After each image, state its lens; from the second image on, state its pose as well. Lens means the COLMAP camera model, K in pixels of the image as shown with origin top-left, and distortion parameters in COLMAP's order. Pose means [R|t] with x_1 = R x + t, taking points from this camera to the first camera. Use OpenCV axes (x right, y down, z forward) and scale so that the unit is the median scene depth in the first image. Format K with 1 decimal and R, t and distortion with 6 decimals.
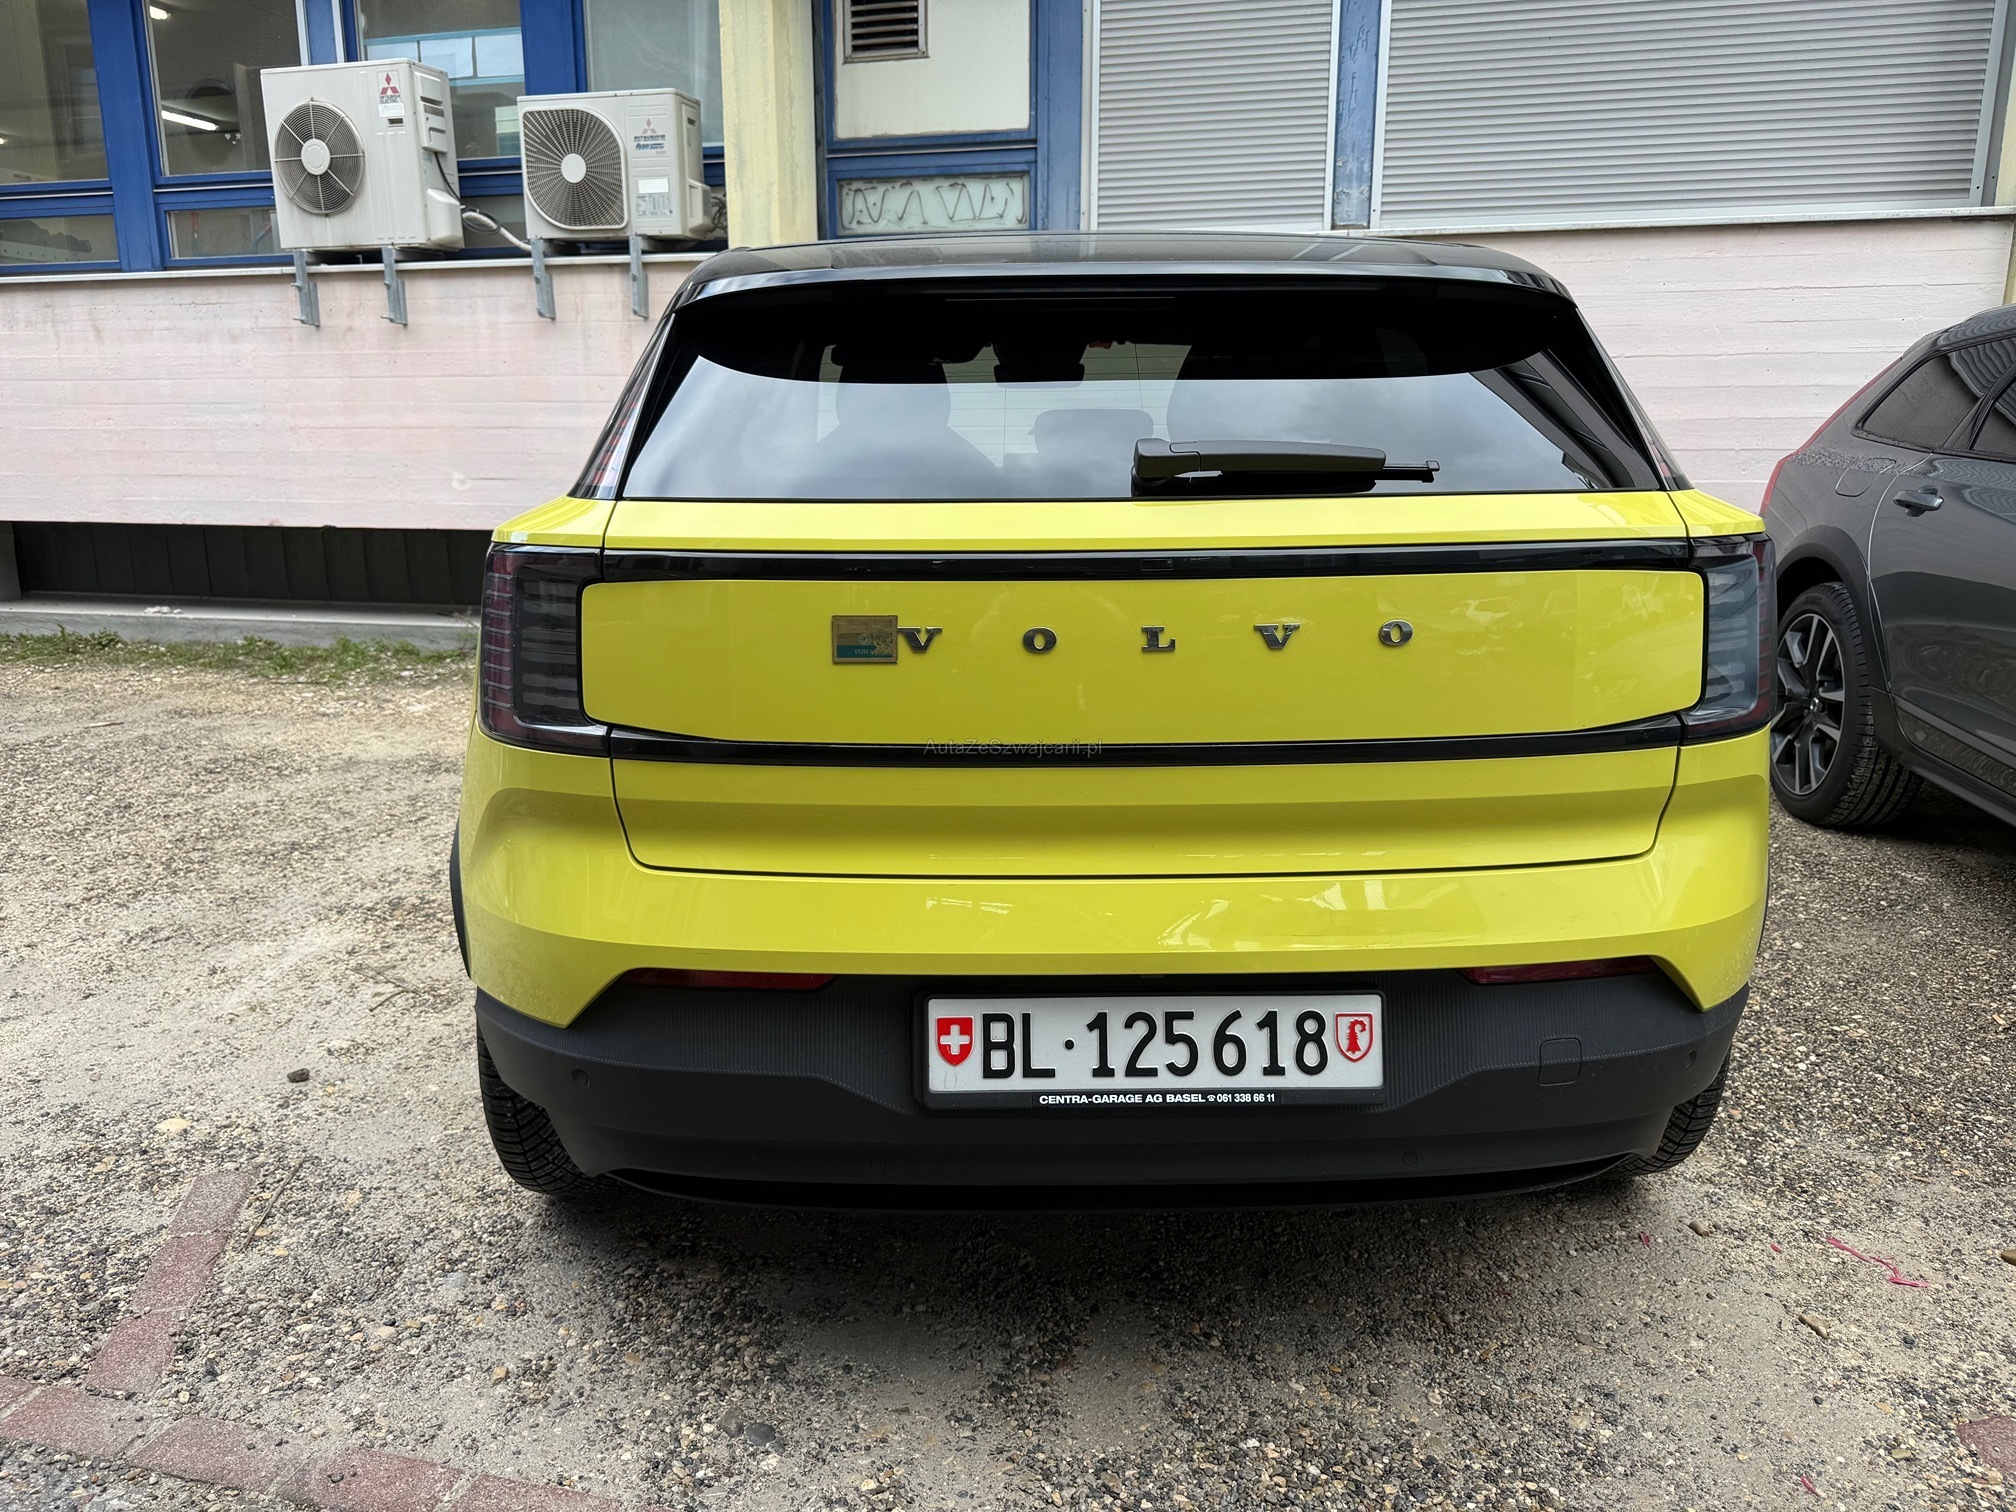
lens RADIAL K [[1446.6, 0, 996.9], [0, 1446.6, 751.0], [0, 0, 1]] dist [0.004524, -0.008547]
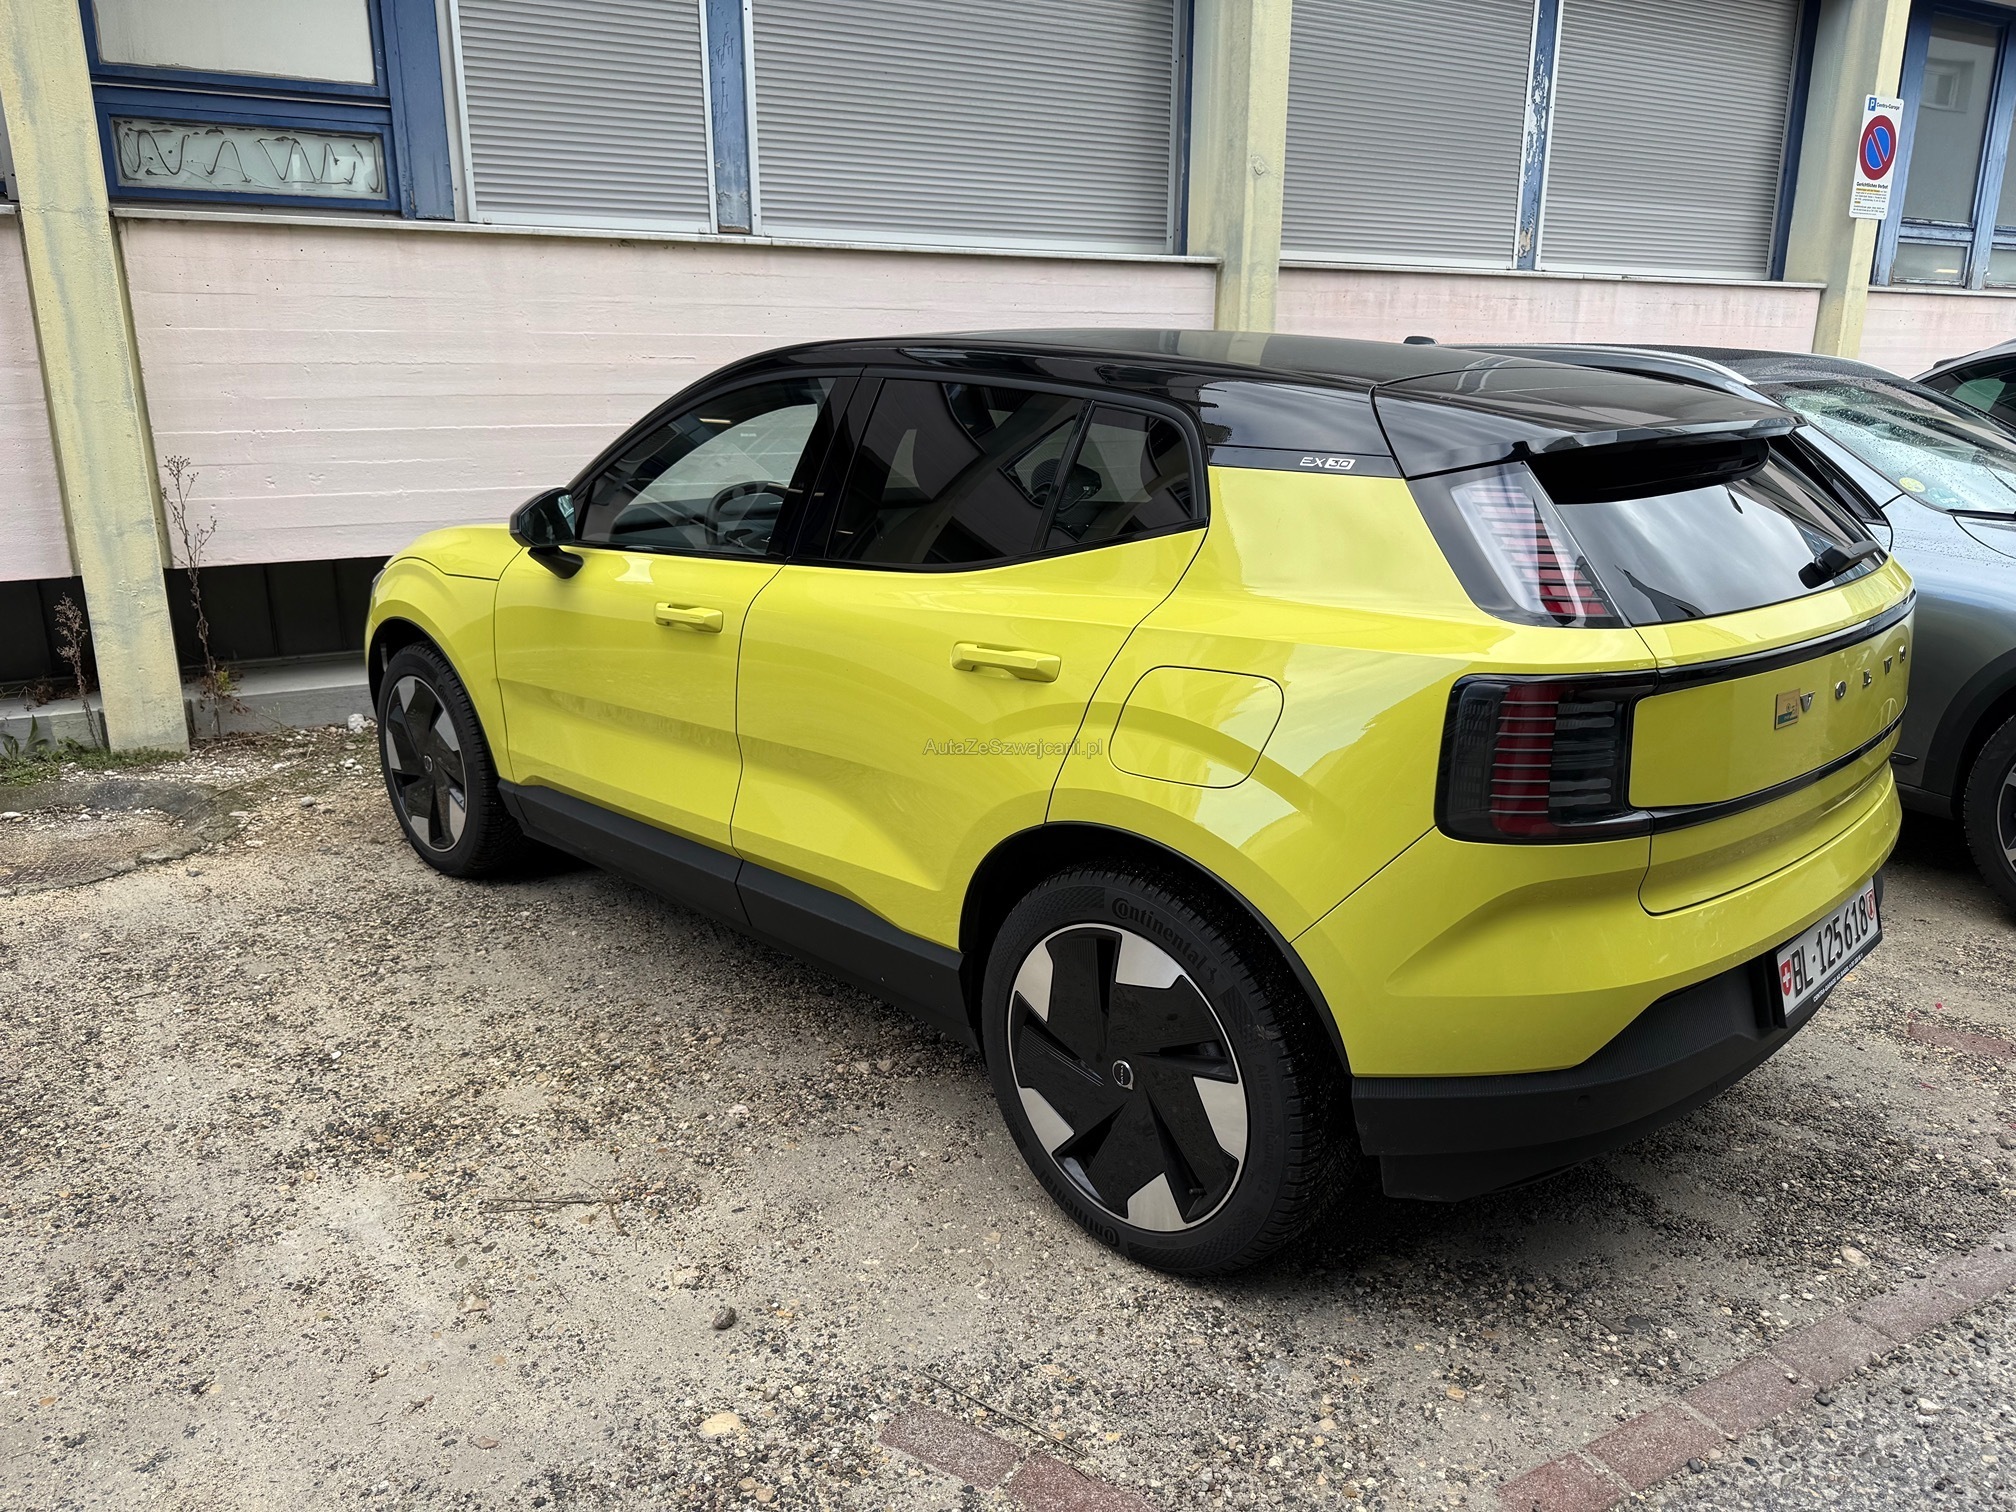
lens RADIAL K [[1450.8, 0, 1008.0], [0, 1450.8, 756.0], [0, 0, 1]] dist [0.005521, -0.004089]
pose [[0.722164, -0.177691, 0.668510, -0.617758], [0.147596, 0.983769, 0.102046, -0.112691], [-0.675792, 0.024975, 0.736669, 0.186022]]
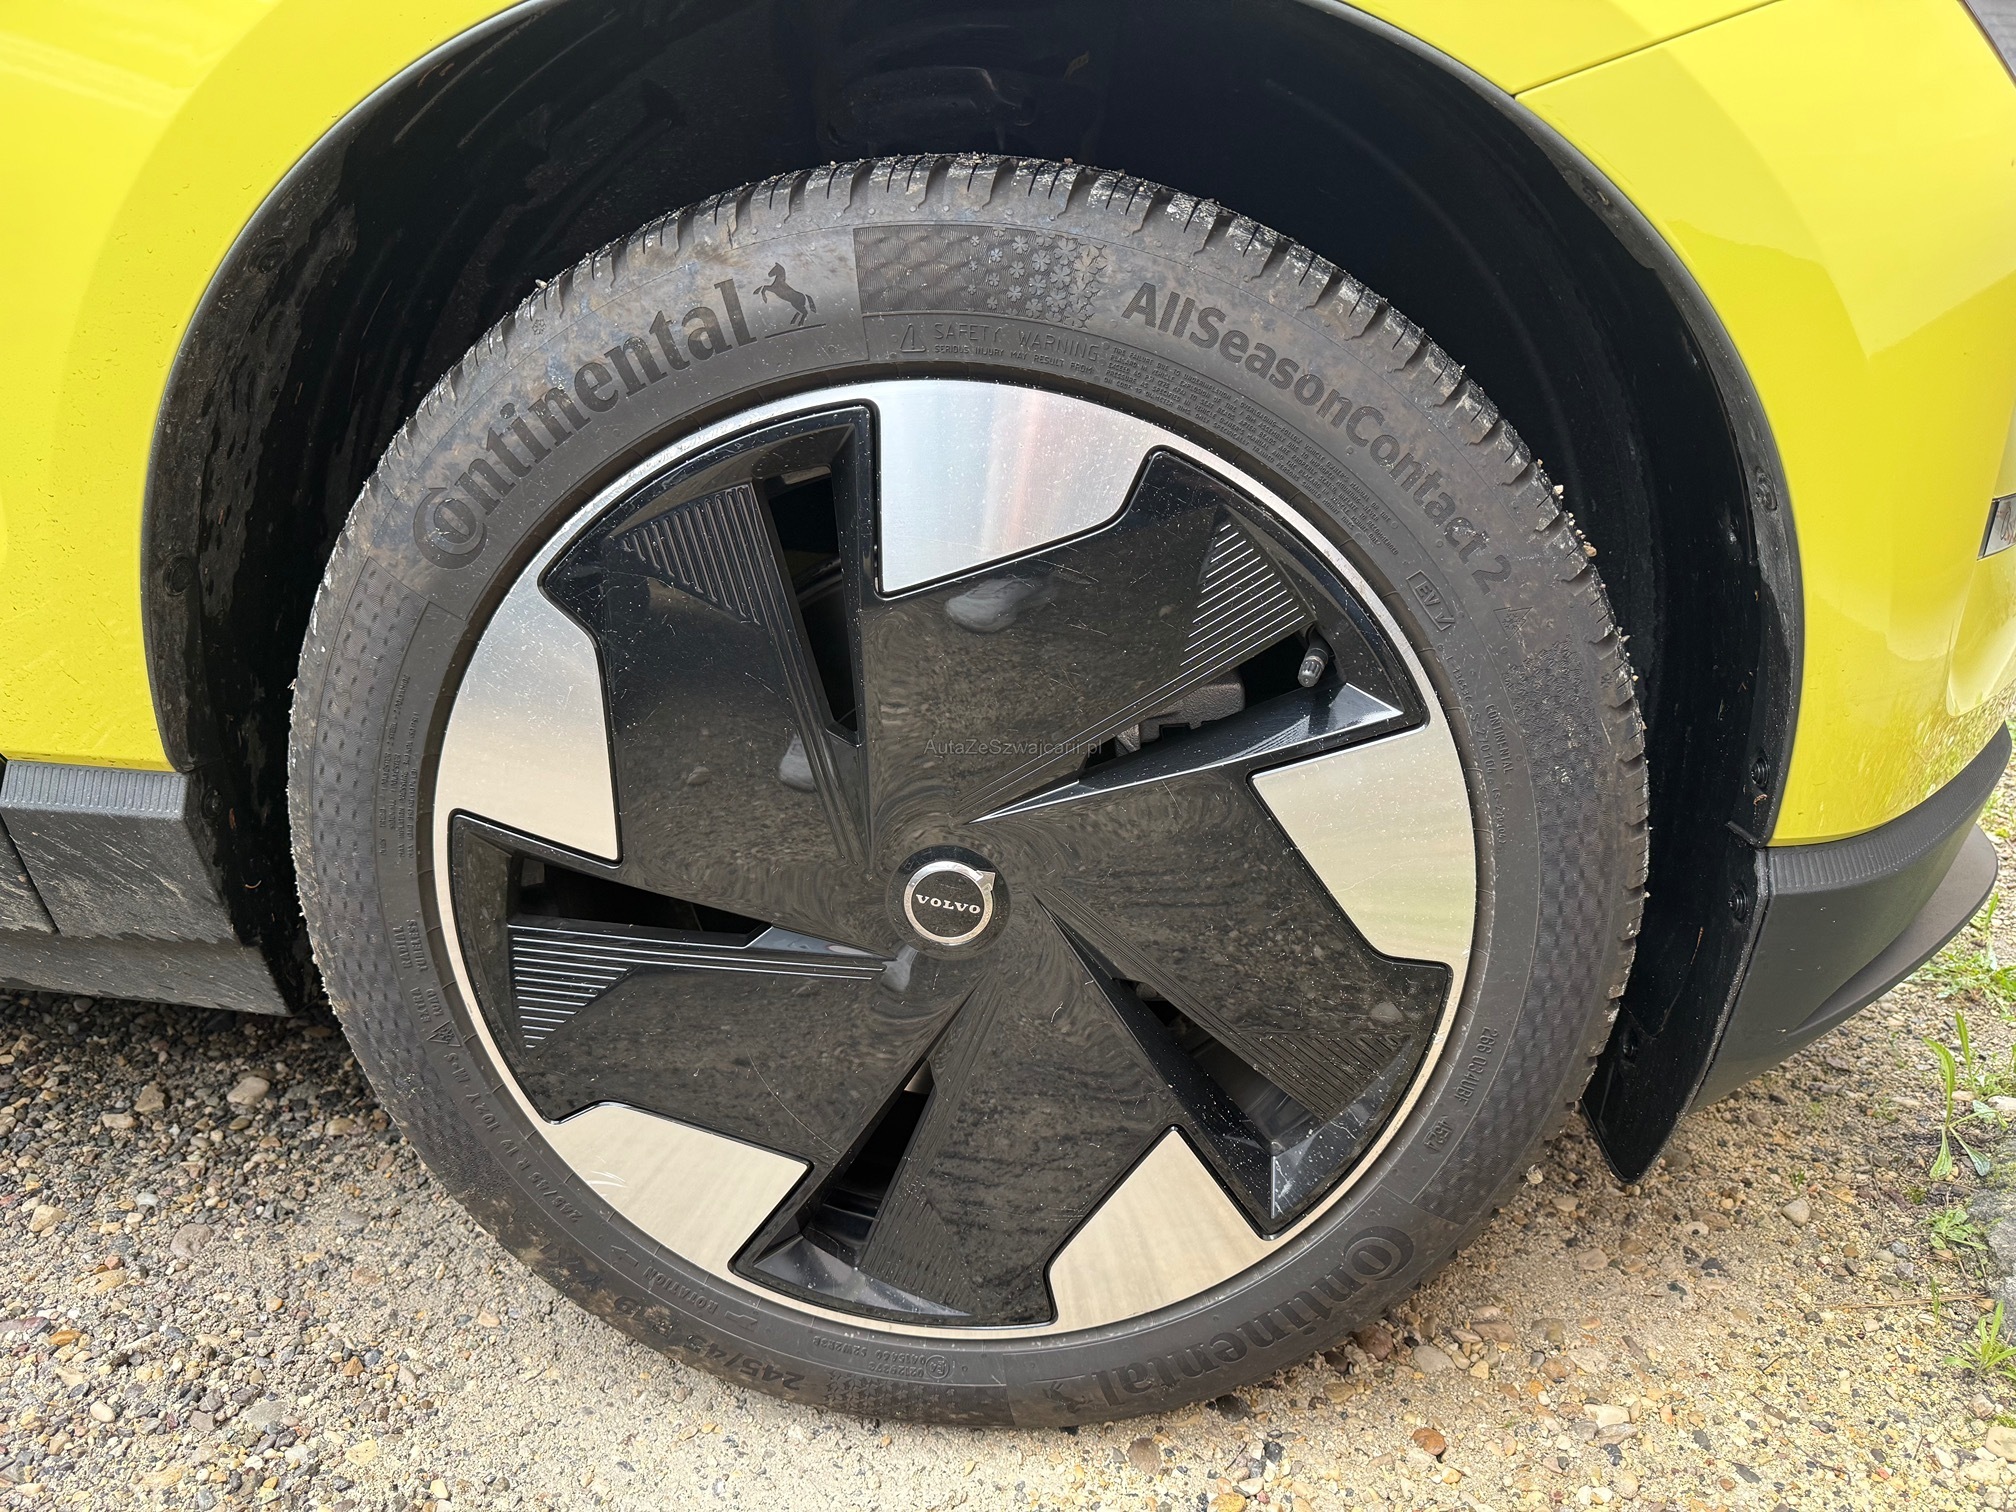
lens RADIAL K [[1450.8, 0, 1008.0], [0, 1450.8, 756.0], [0, 0, 1]] dist [0.005521, -0.004089]
pose [[0.080404, -0.332755, 0.939579, -0.362887], [0.328842, 0.898711, 0.290141, 0.021929], [-0.940956, 0.285645, 0.181683, 0.567061]]
